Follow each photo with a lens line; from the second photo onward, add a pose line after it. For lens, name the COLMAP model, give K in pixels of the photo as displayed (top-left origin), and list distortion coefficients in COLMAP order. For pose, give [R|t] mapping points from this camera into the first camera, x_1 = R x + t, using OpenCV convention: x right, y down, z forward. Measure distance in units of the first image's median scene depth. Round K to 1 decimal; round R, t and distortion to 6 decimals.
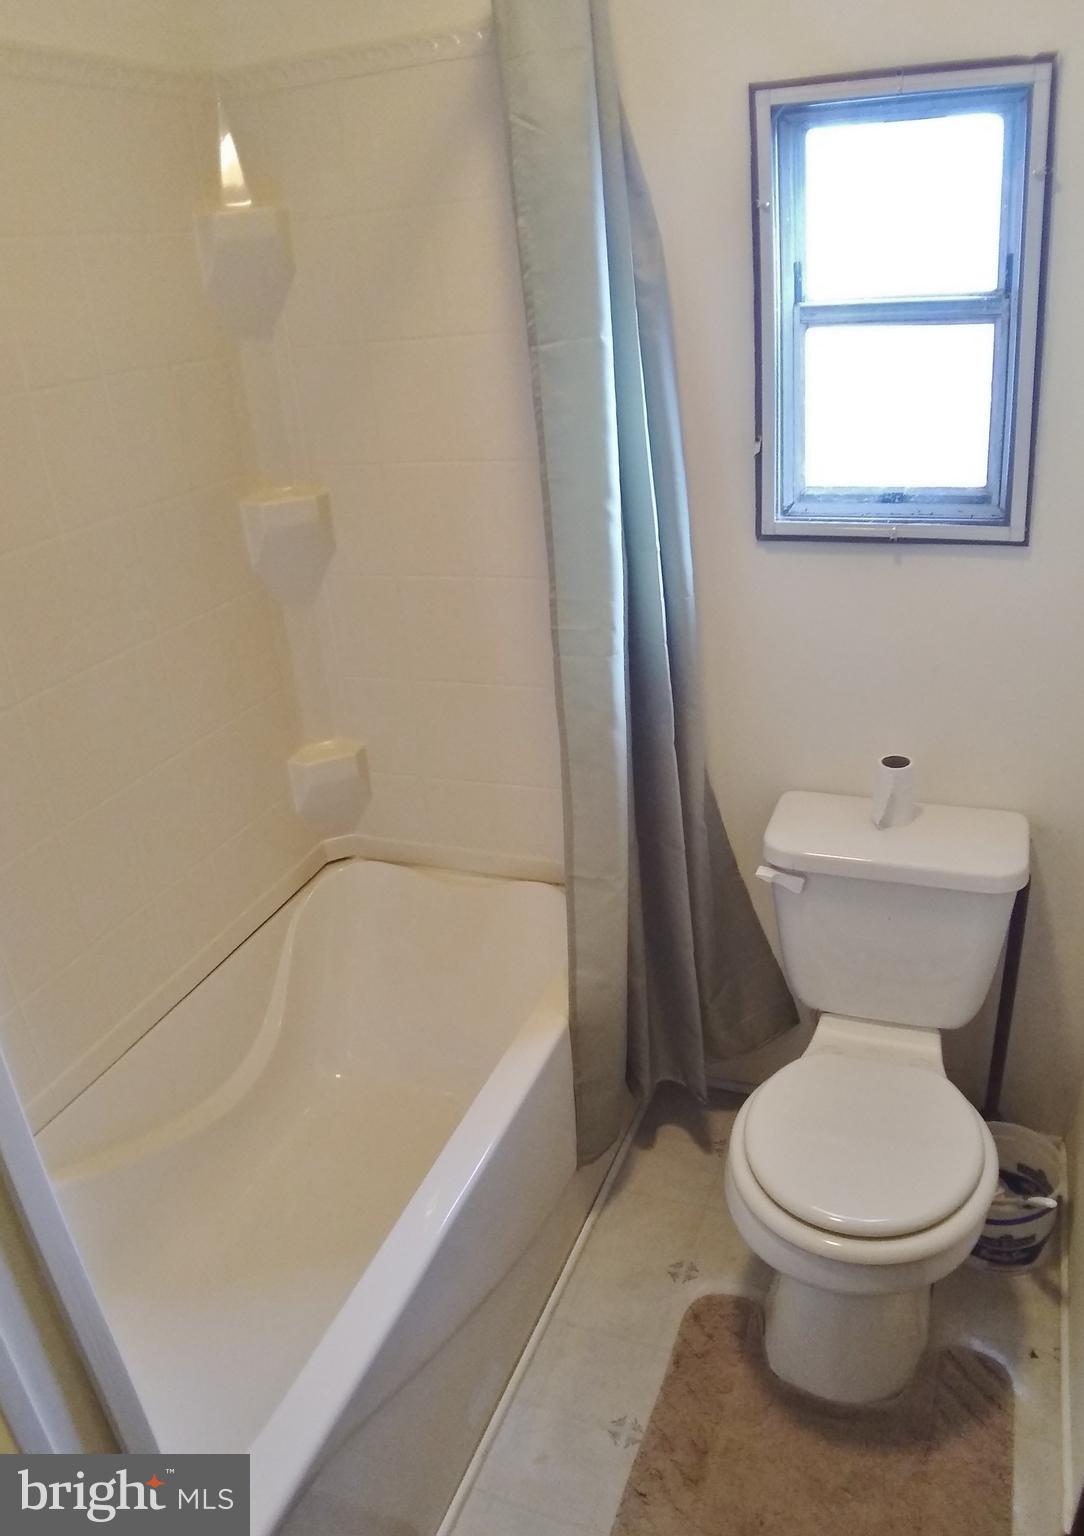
lens RADIAL K [[1215.8, 0, 542.0], [0, 1215.8, 768.0], [0, 0, 1]] dist [-0.083645, 0.001796]
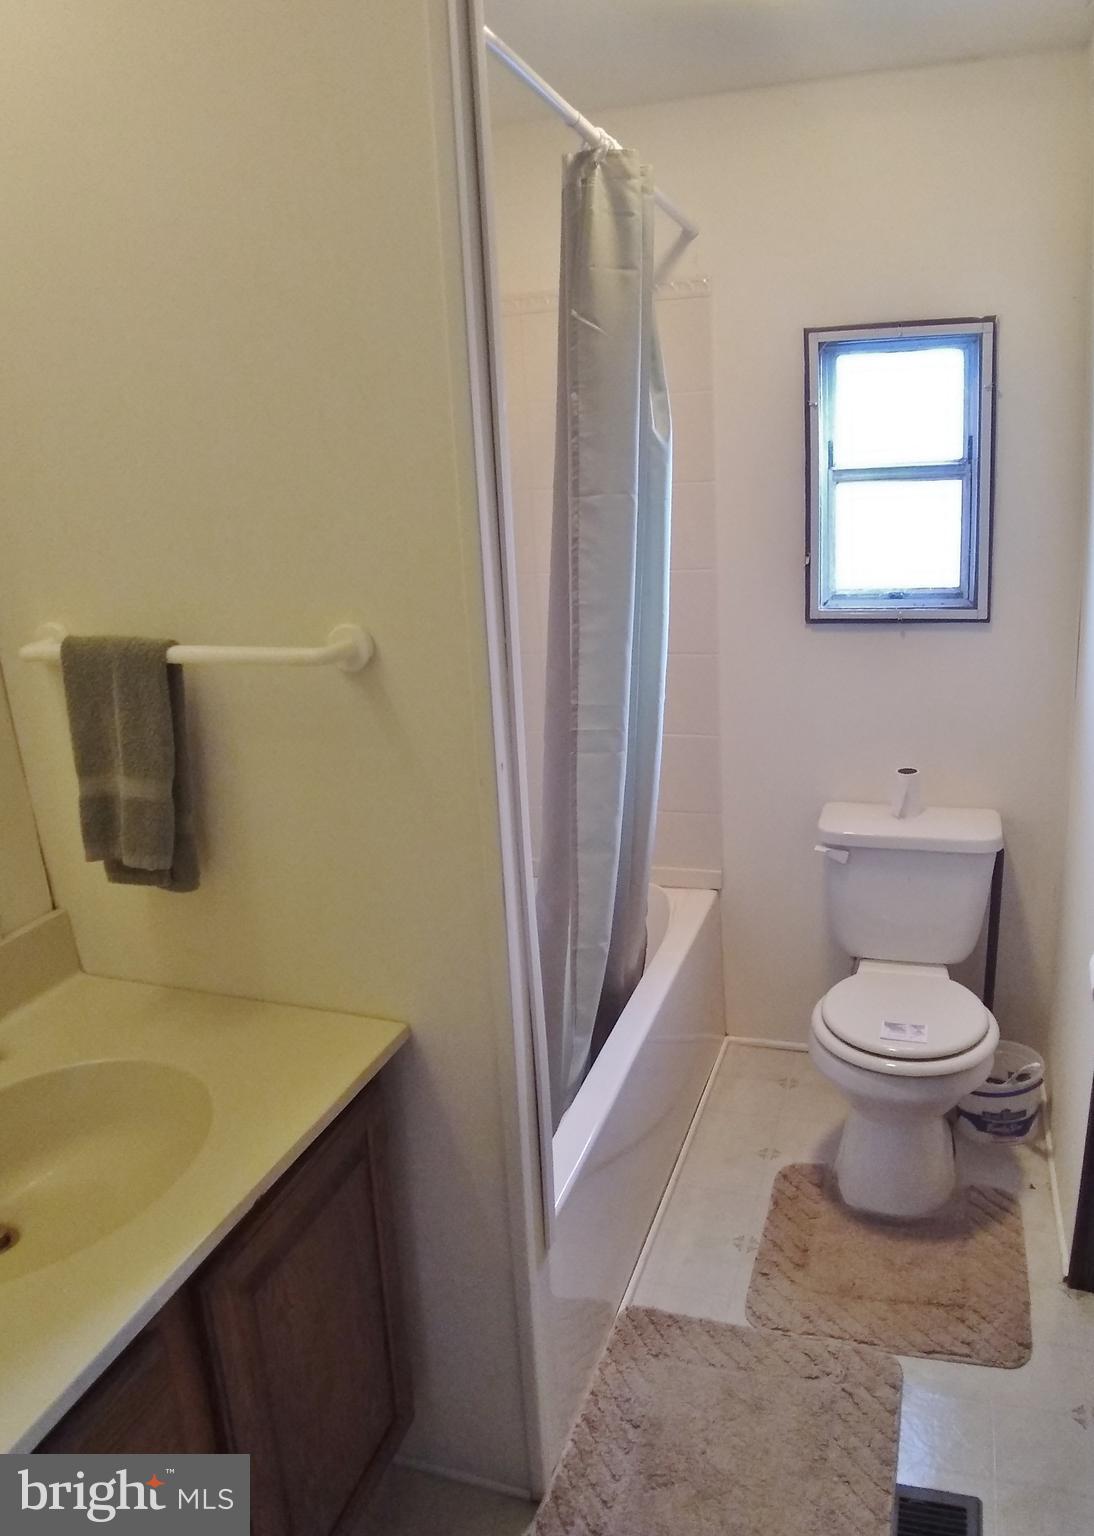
lens RADIAL K [[1280.7, 0, 547.0], [0, 1280.7, 768.0], [0, 0, 1]] dist [-0.007613, -0.171936]
pose [[0.997757, 0.006164, 0.066659, -0.253251], [0.004896, 0.986365, -0.164501, 0.253156], [-0.066765, 0.164458, 0.984122, -0.508212]]
